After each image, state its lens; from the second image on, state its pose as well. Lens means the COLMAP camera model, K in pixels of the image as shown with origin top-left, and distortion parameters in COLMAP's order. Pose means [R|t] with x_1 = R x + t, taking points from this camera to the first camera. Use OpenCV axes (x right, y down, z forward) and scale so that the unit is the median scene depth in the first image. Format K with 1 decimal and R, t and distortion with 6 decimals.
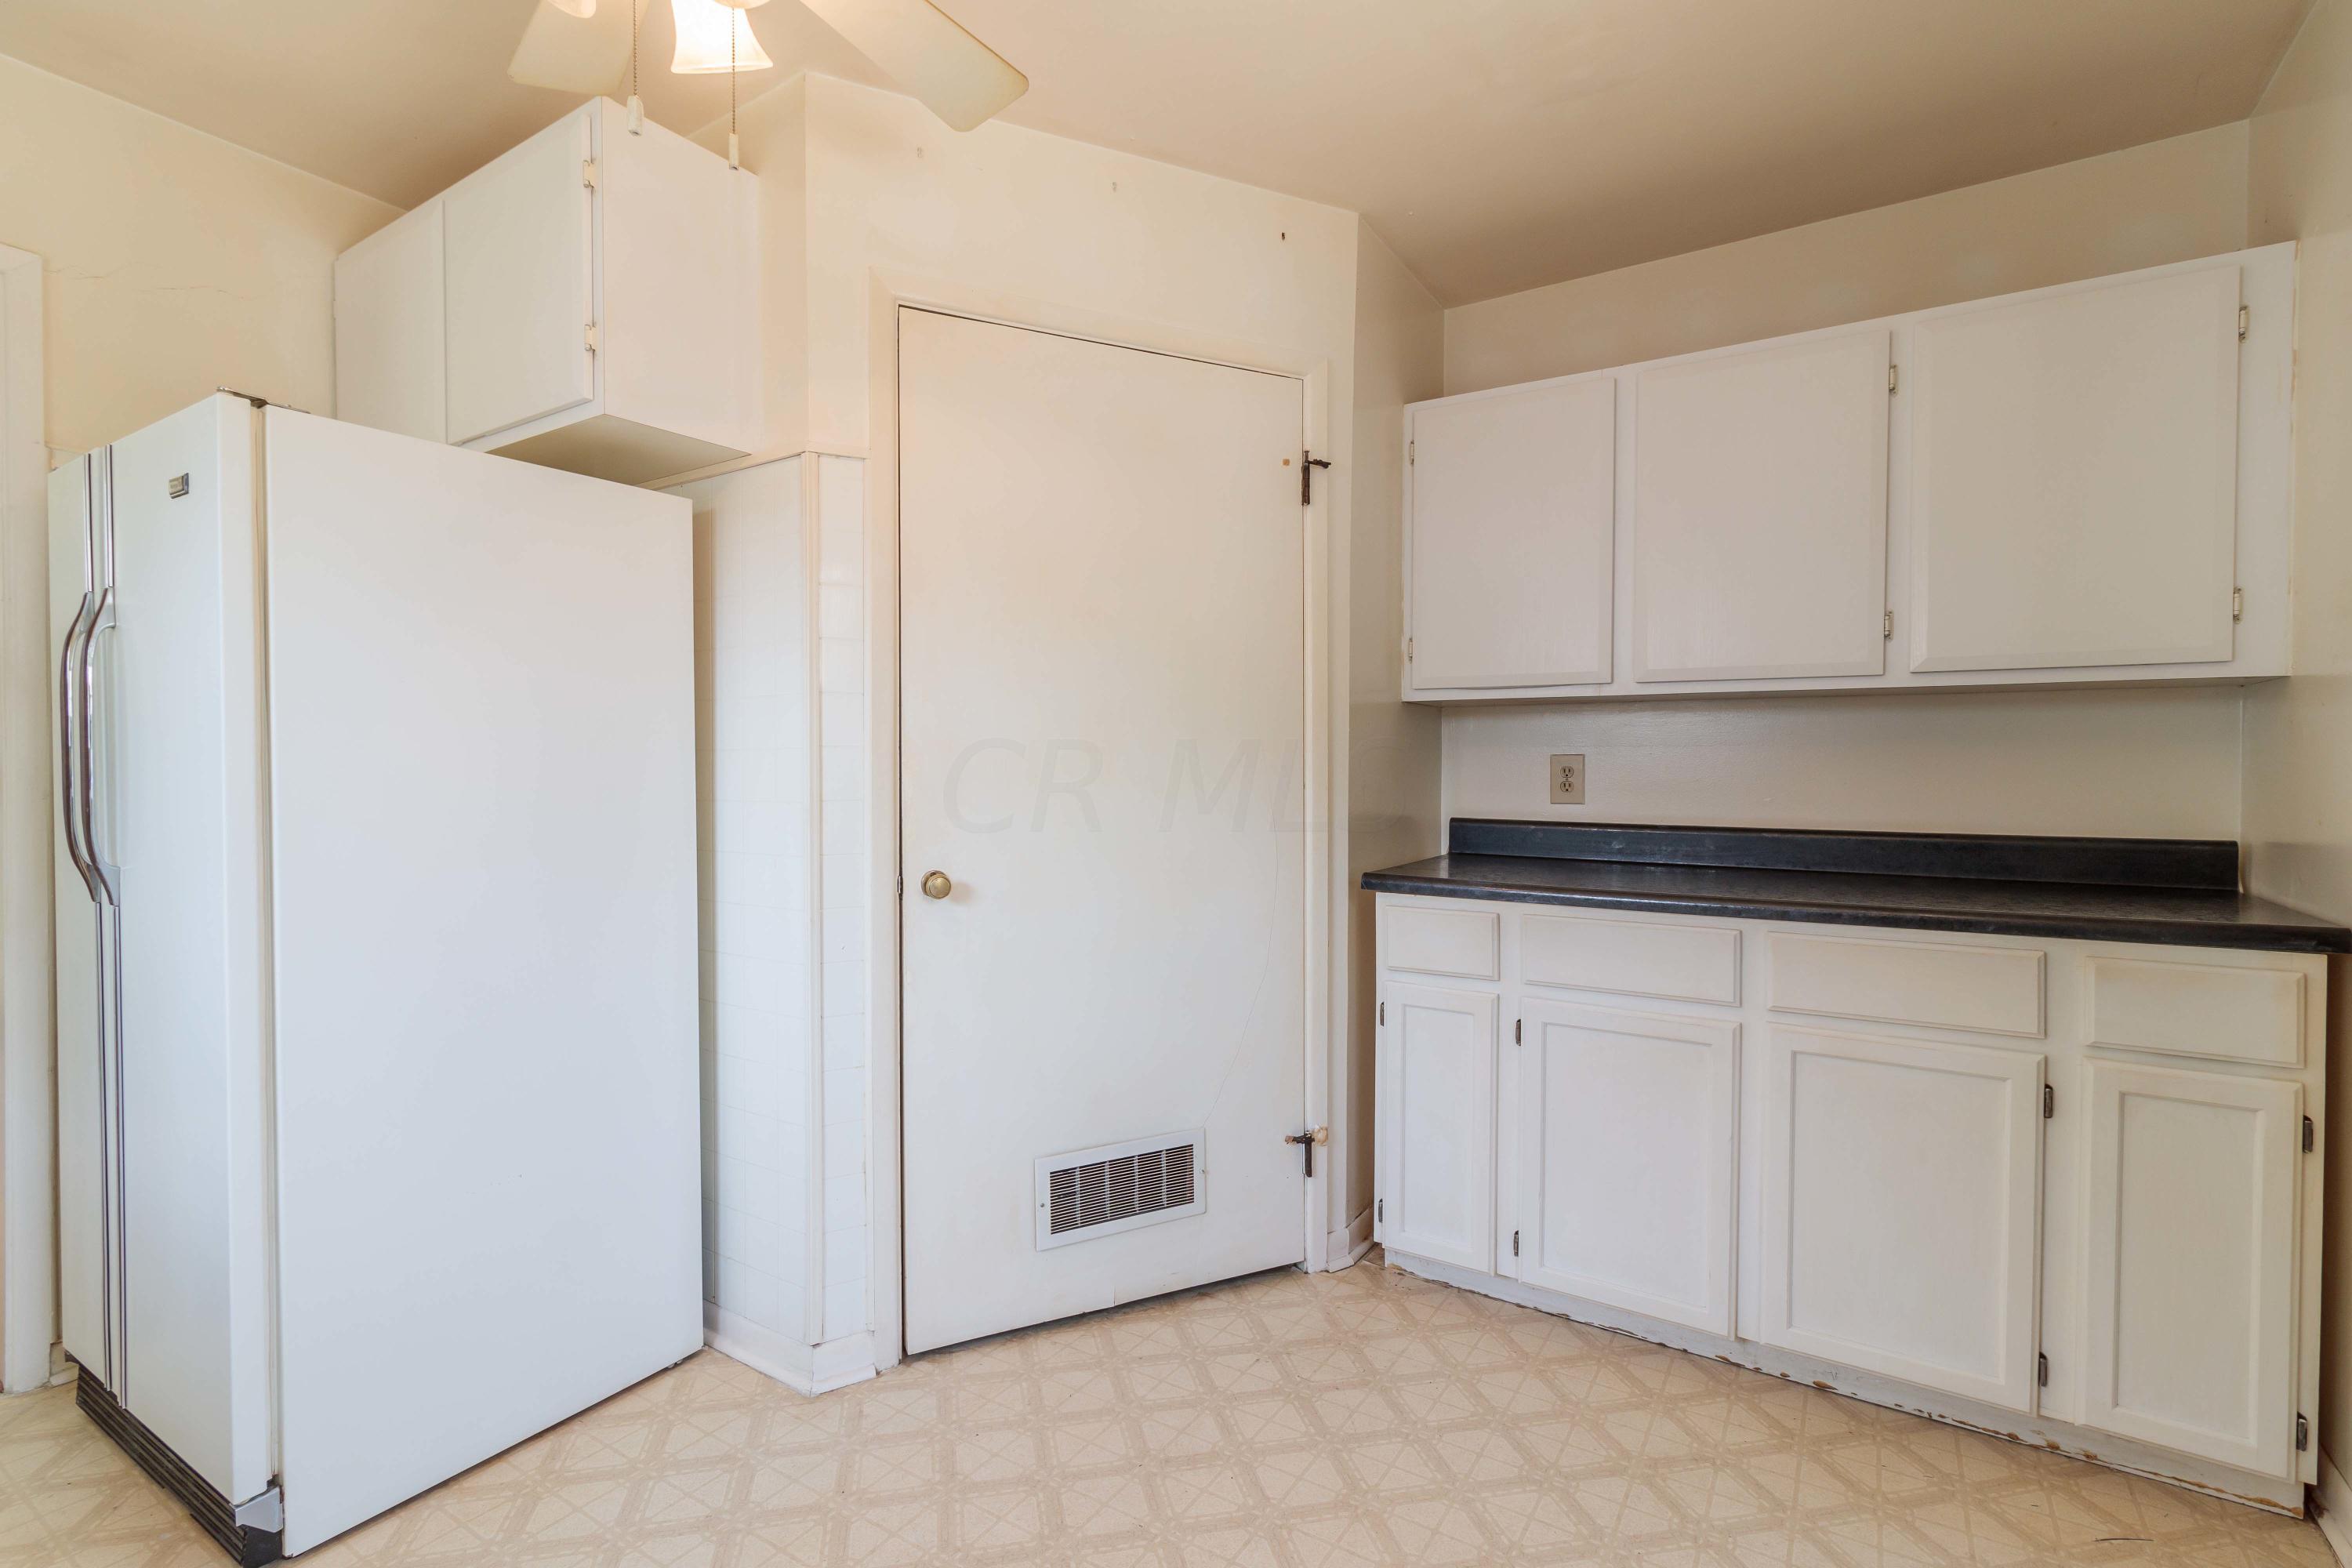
lens RADIAL K [[1090.2, 0, 1192.4], [0, 1090.2, 780.8], [0, 0, 1]] dist [0.005075, -0.000486]
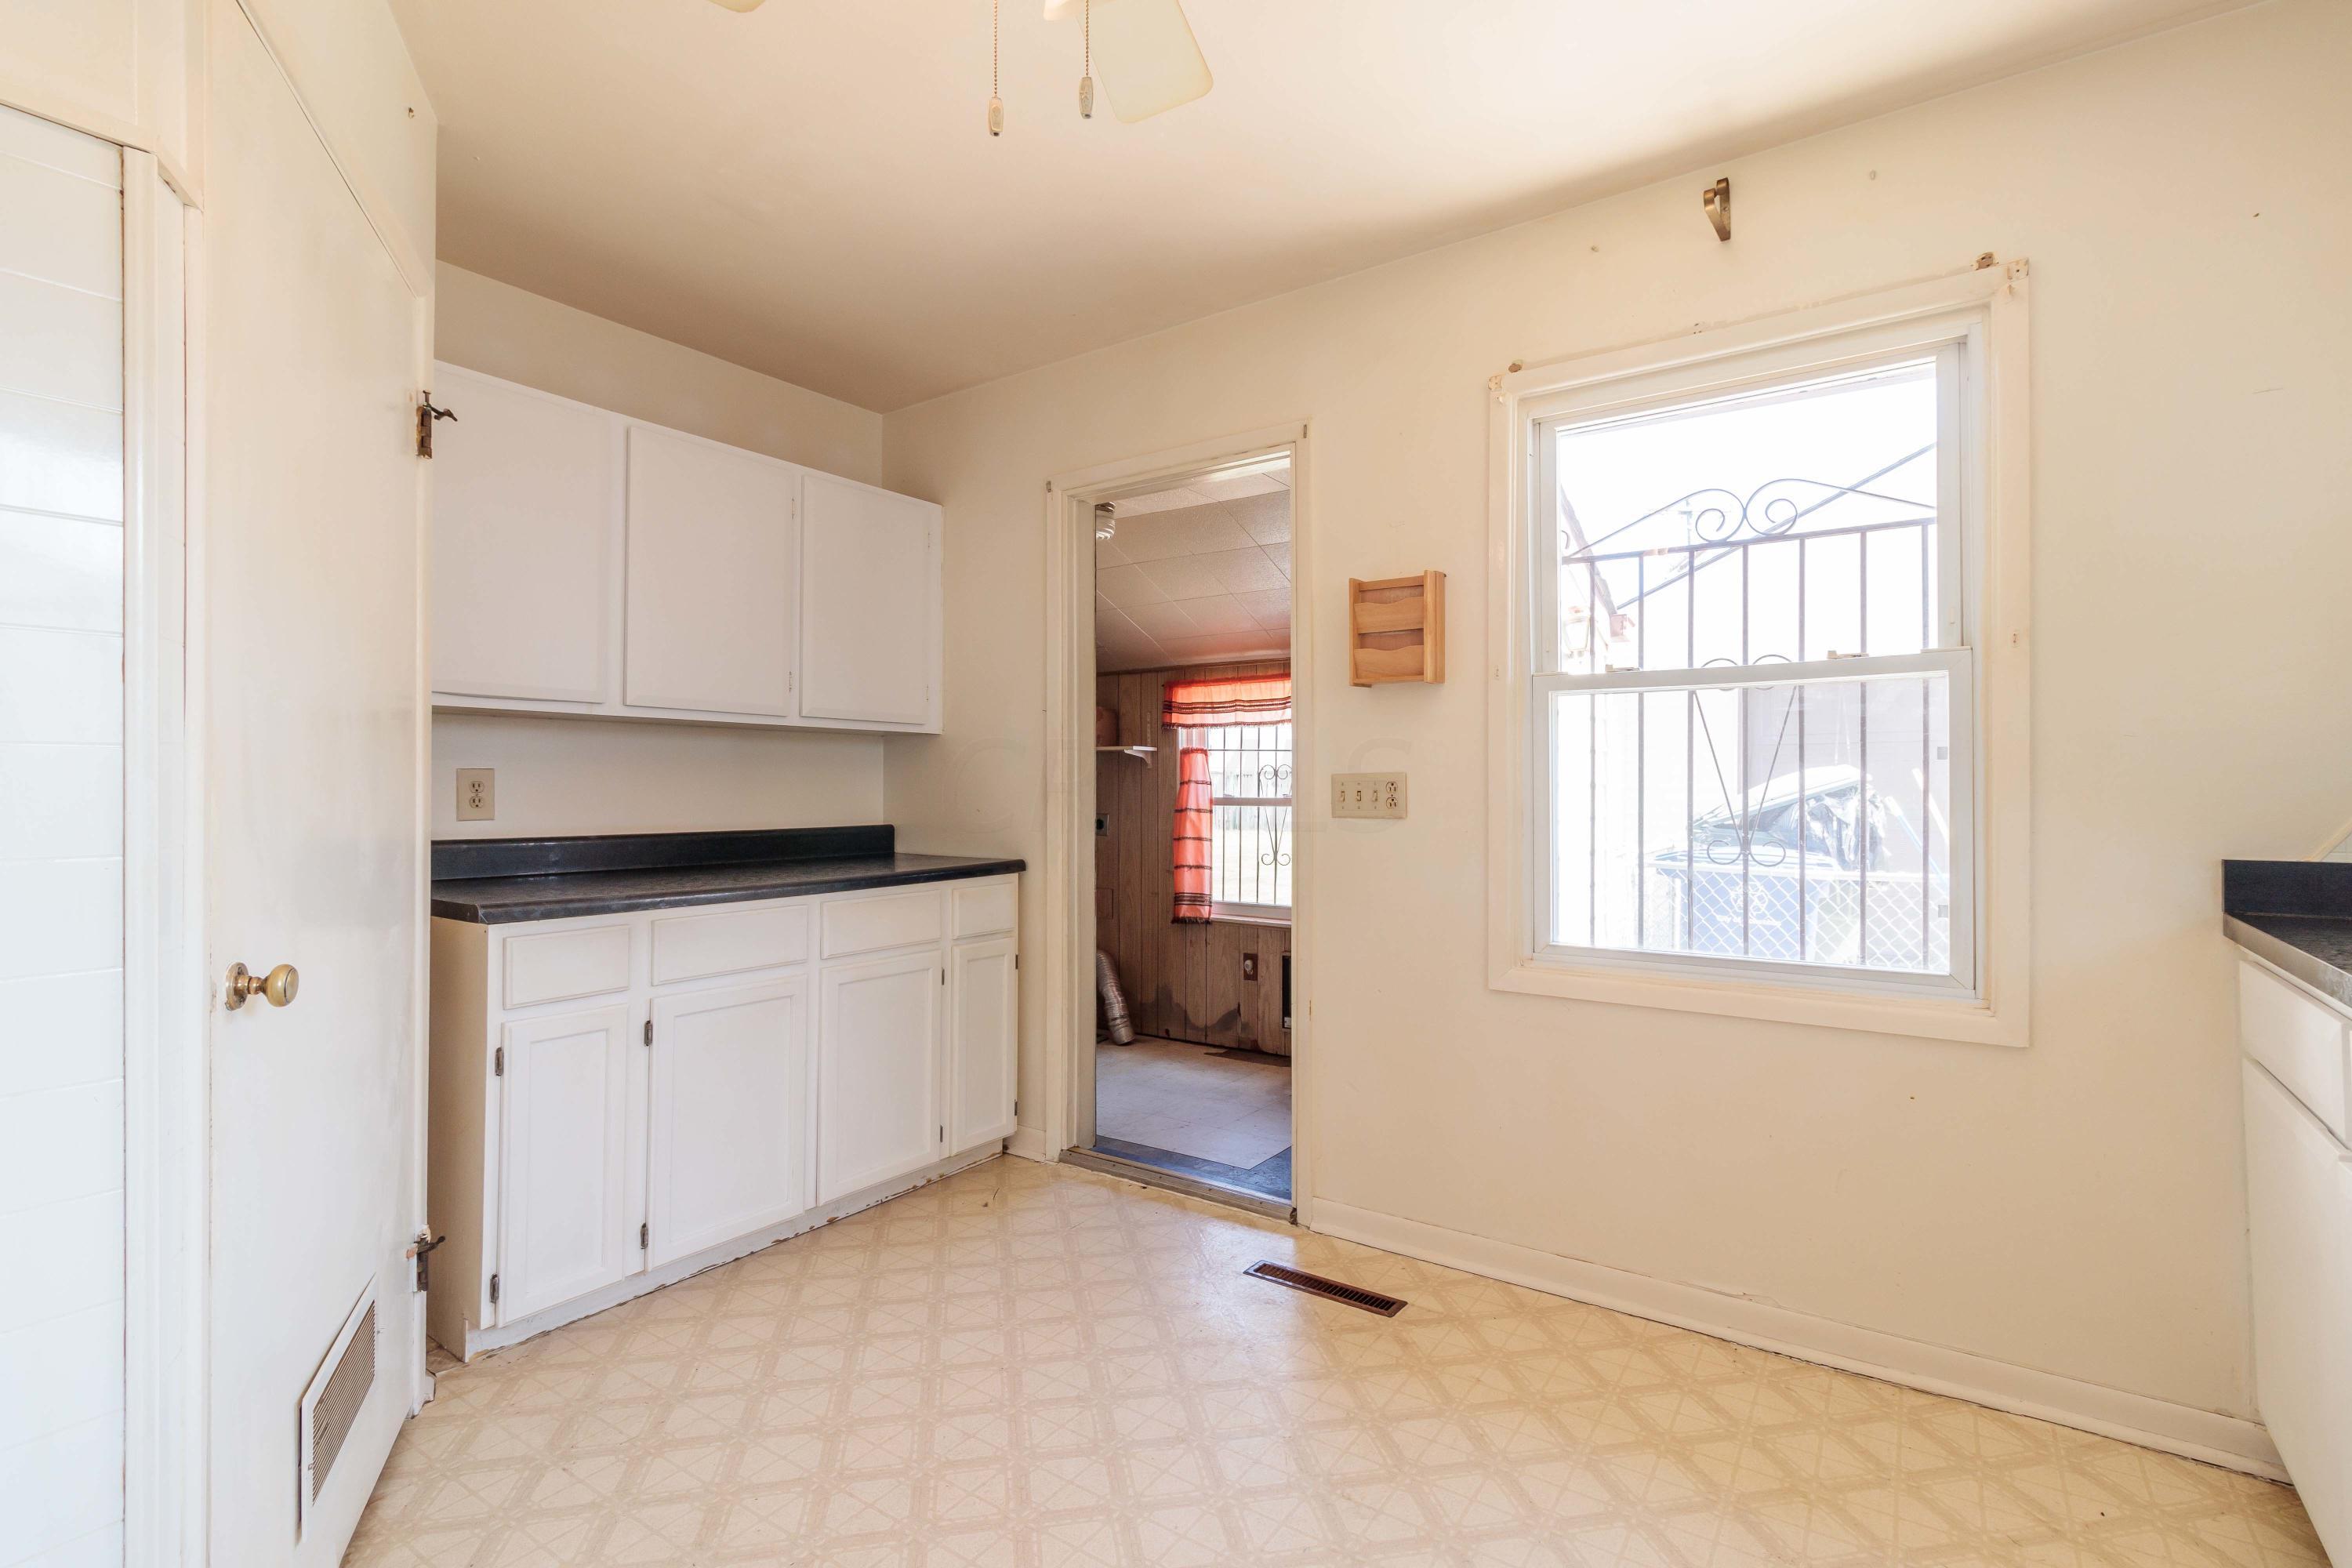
lens RADIAL K [[1090.2, 0, 1164.8], [0, 1090.2, 782.1], [0, 0, 1]] dist [0.005075, -0.000486]
pose [[0.043658, -0.000827, 0.999046, -0.796611], [0.009135, 0.999958, 0.000429, -0.009629], [-0.999005, 0.009108, 0.043664, 0.490563]]
